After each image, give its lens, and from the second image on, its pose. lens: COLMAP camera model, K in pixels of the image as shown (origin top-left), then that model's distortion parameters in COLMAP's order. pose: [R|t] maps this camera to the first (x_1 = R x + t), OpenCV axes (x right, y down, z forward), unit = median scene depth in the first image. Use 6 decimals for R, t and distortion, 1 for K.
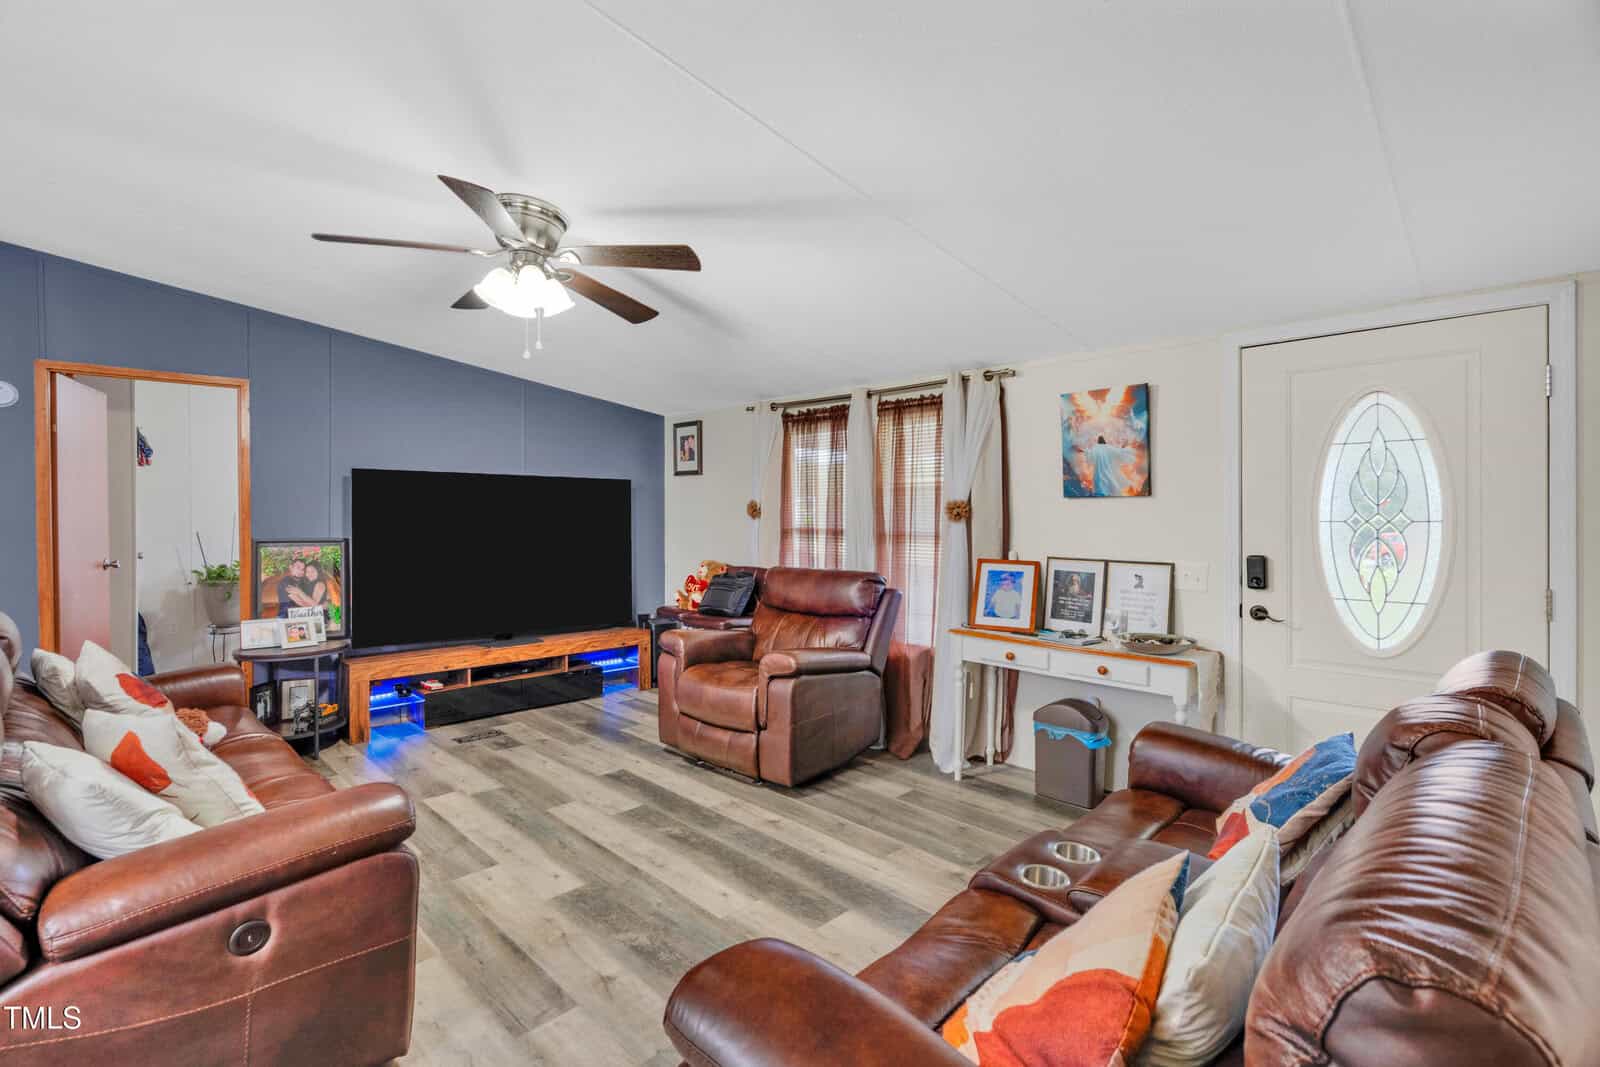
lens RADIAL K [[728.7, 0, 795.6], [0, 728.7, 517.1], [0, 0, 1]] dist [-0.010999, 0.000033]
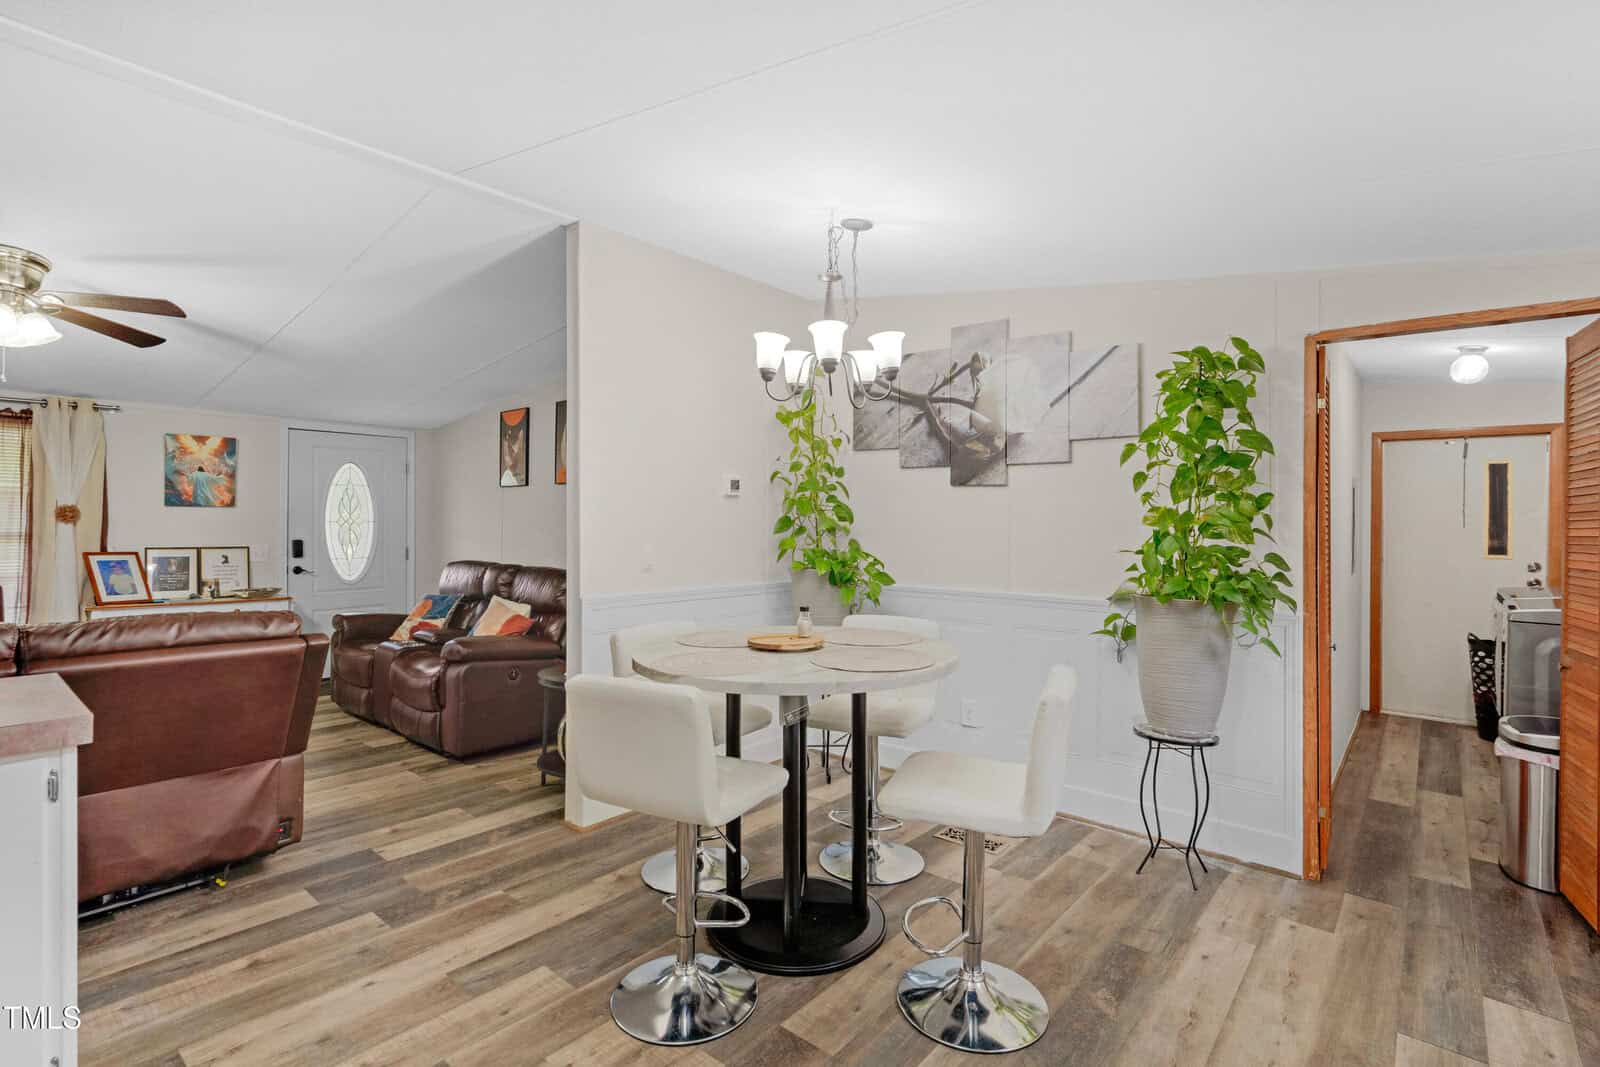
lens RADIAL K [[751.4, 0, 785.0], [0, 751.4, 516.6], [0, 0, 1]] dist [-0.001531, -0.000032]
pose [[-0.068370, 0.003882, 0.997652, -1.184039], [-0.002703, 0.999988, -0.004076, -0.002246], [-0.997656, -0.002976, -0.068359, -0.114658]]
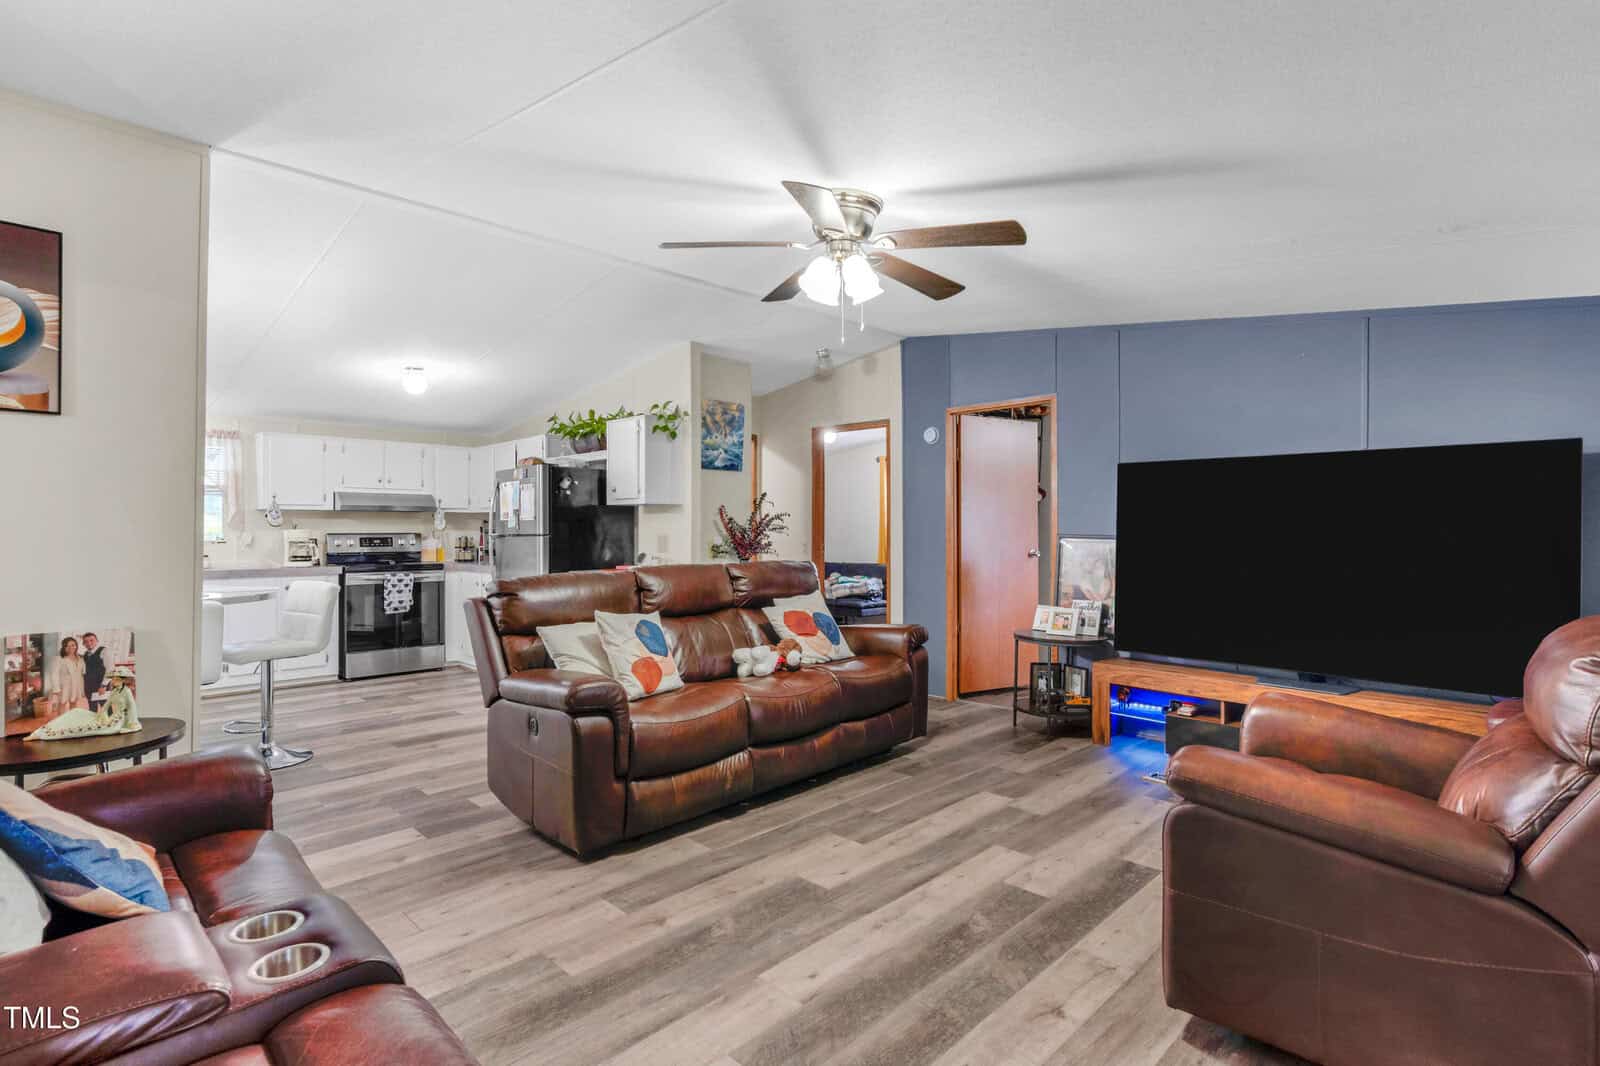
lens RADIAL K [[777.7, 0, 804.9], [0, 777.7, 528.6], [0, 0, 1]] dist [-0.004778, -0.000588]
pose [[0.006172, 0.000167, -0.999981, 0.510661], [-0.005479, 0.999985, 0.000133, 0.026629], [0.999966, 0.005478, 0.006173, 0.681330]]
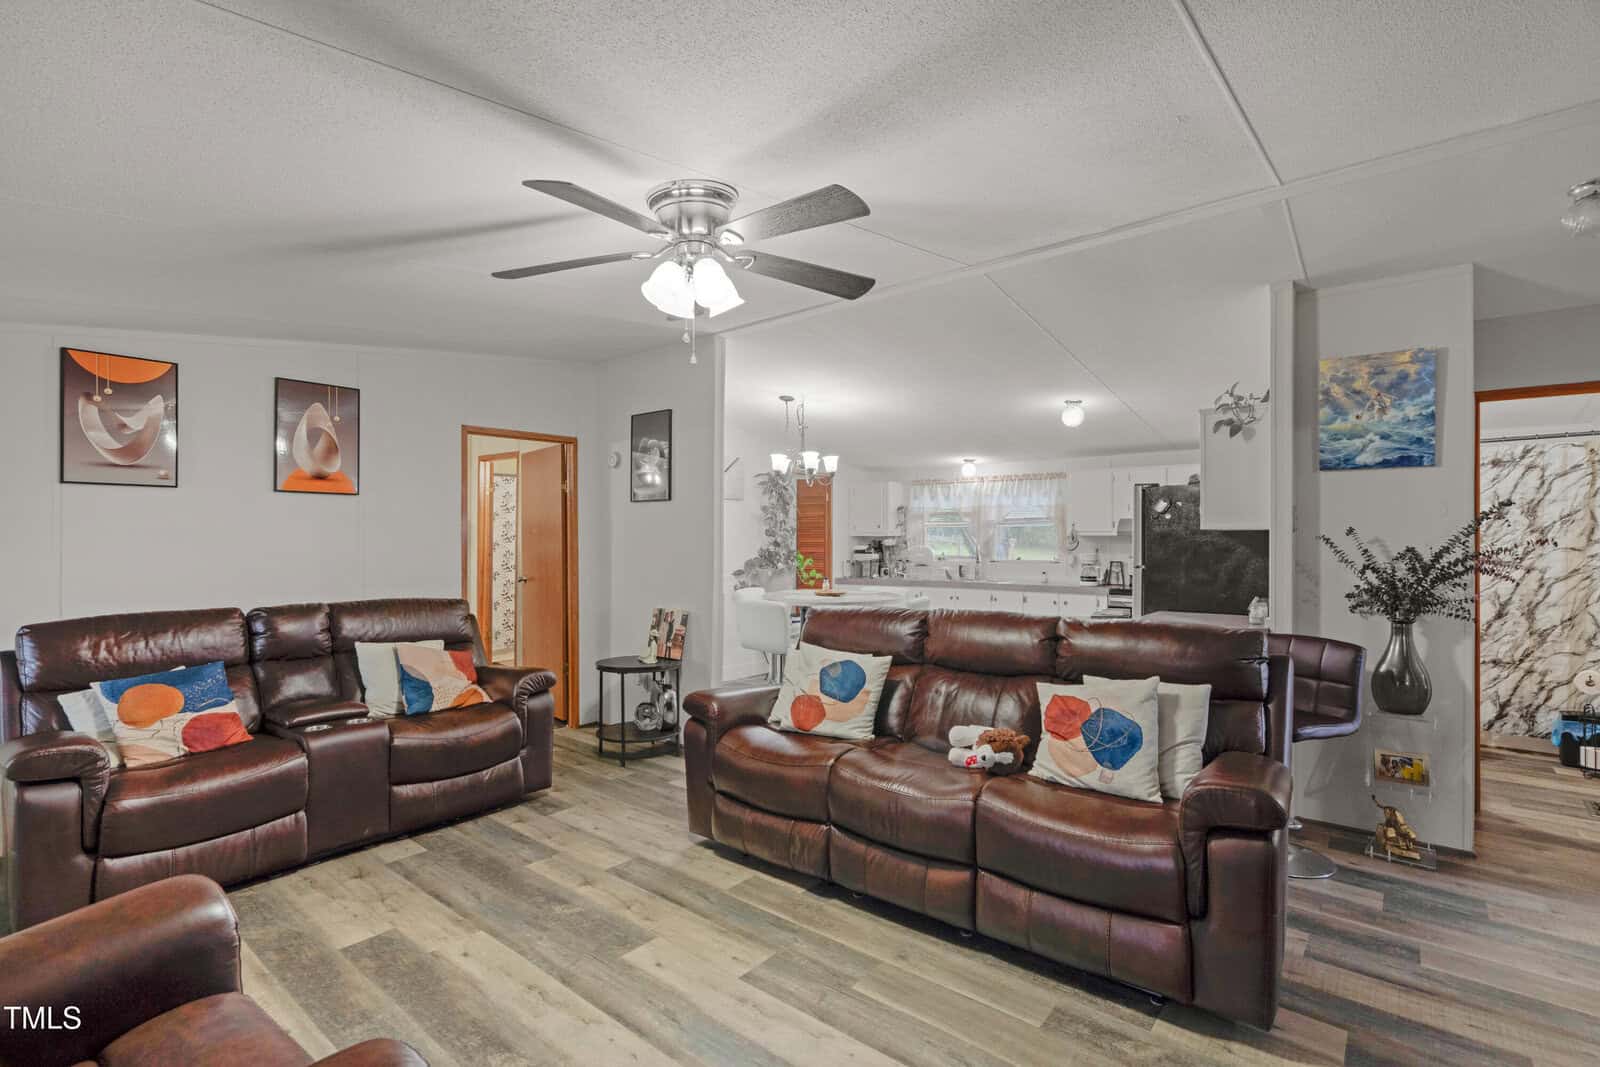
lens RADIAL K [[747.3, 0, 800.0], [0, 747.3, 533.5], [0, 0, 1]] dist [-0.001442, 0.000214]
pose [[-0.995944, -0.001148, -0.089970, -0.301700], [-0.001007, 0.999998, -0.001619, -0.010781], [0.089972, -0.001521, -0.995943, 1.376025]]
